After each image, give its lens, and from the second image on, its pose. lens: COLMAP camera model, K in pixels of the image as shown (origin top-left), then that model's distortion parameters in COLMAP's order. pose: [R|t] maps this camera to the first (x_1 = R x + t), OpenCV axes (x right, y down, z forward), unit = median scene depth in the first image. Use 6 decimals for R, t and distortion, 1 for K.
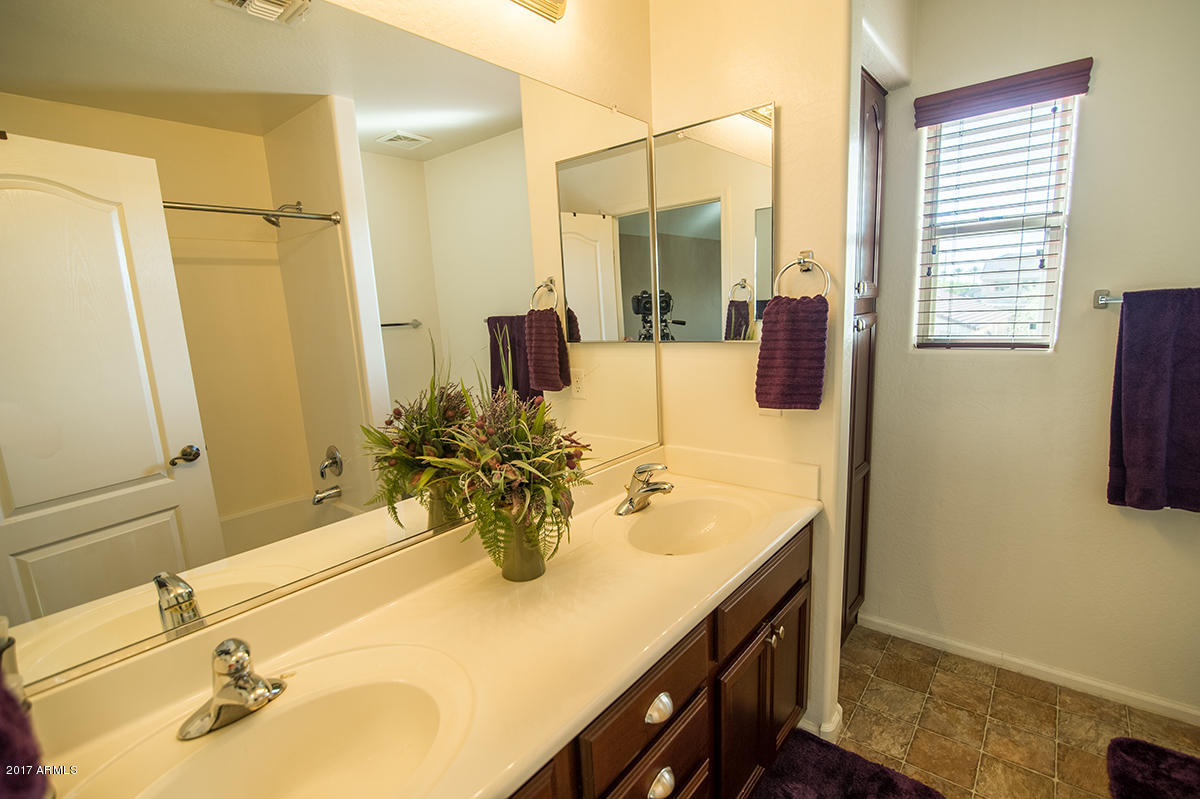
lens RADIAL K [[553.9, 0, 599.8], [0, 553.9, 408.1], [0, 0, 1]] dist [-0.020723, 0.001858]
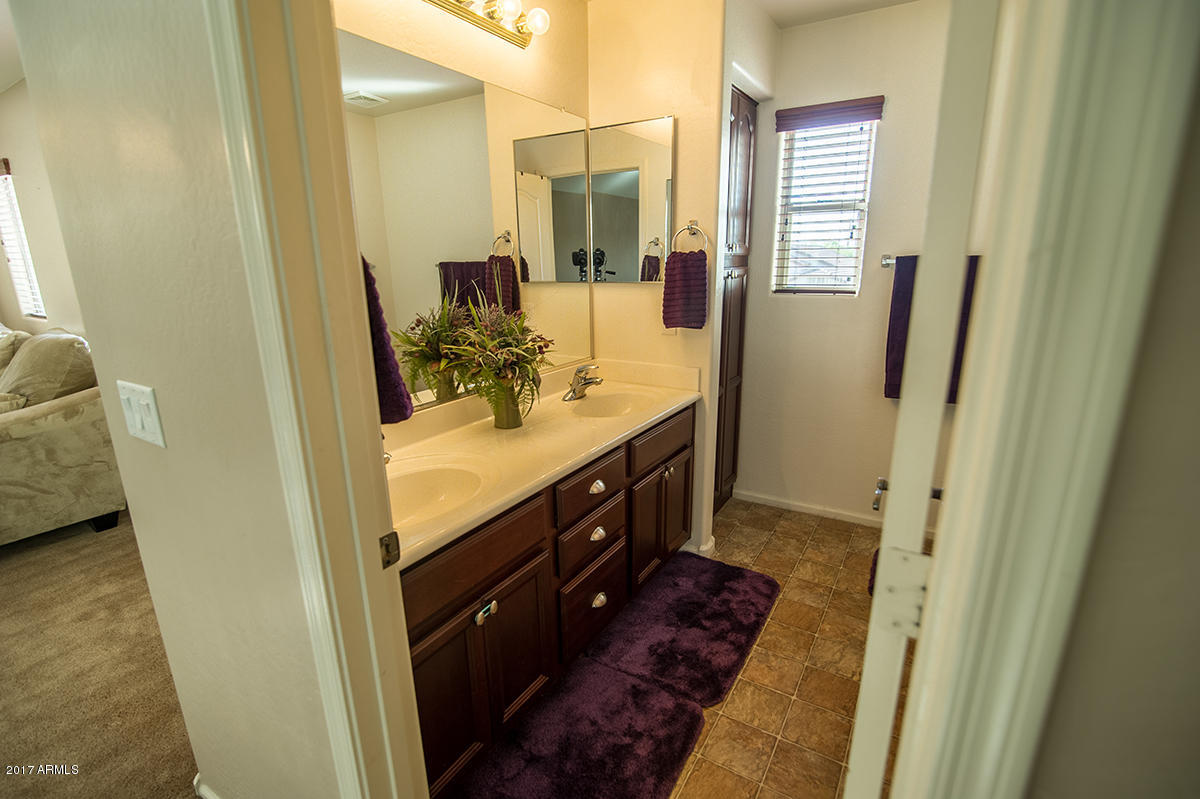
lens RADIAL K [[553.9, 0, 599.8], [0, 553.9, 408.1], [0, 0, 1]] dist [-0.020723, 0.001858]
pose [[0.989648, -0.003289, 0.143478, -0.072964], [-0.007769, 0.997044, 0.076442, 0.087507], [-0.143305, -0.076766, 0.986697, -0.383945]]
